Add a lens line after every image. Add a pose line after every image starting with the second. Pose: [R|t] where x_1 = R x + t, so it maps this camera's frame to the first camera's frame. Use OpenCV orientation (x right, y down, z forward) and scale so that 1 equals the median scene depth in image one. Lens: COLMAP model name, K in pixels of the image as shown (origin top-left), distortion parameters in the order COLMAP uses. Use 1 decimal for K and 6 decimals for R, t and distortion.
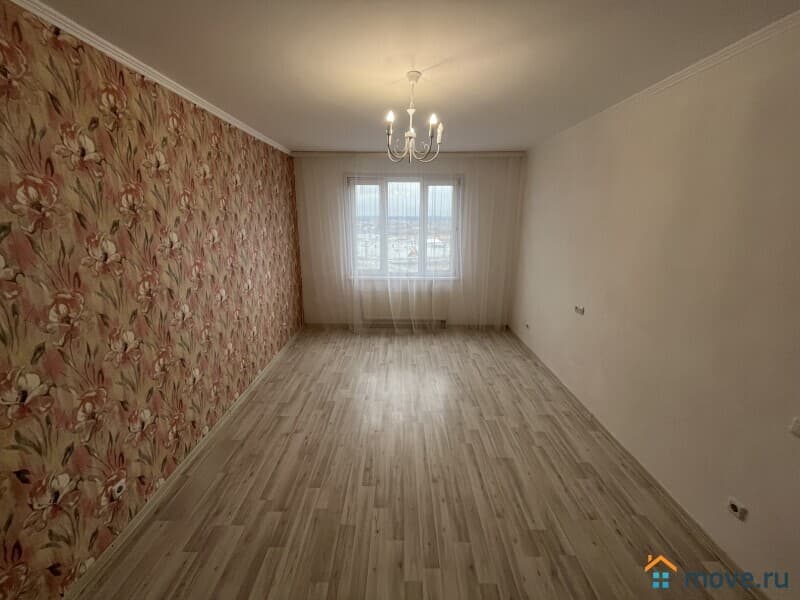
lens RADIAL K [[322.4, 0, 400.3], [0, 322.4, 300.2], [0, 0, 1]] dist [-0.002503, 0.000438]
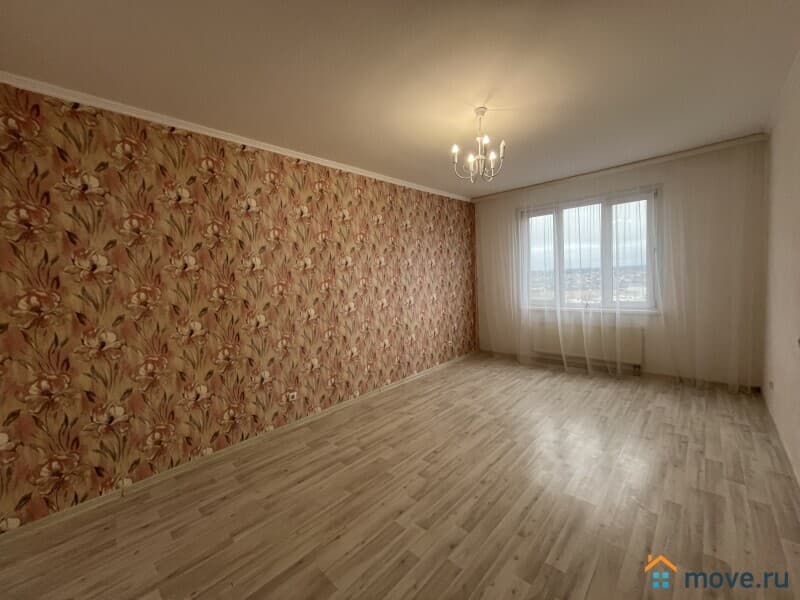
lens RADIAL K [[322.4, 0, 398.3], [0, 322.4, 300.4], [0, 0, 1]] dist [-0.002503, 0.000438]
pose [[0.729859, 0.011080, -0.683508, 0.360967], [-0.122594, 0.985780, -0.114927, 0.101117], [0.672515, 0.167675, 0.720839, 0.020181]]
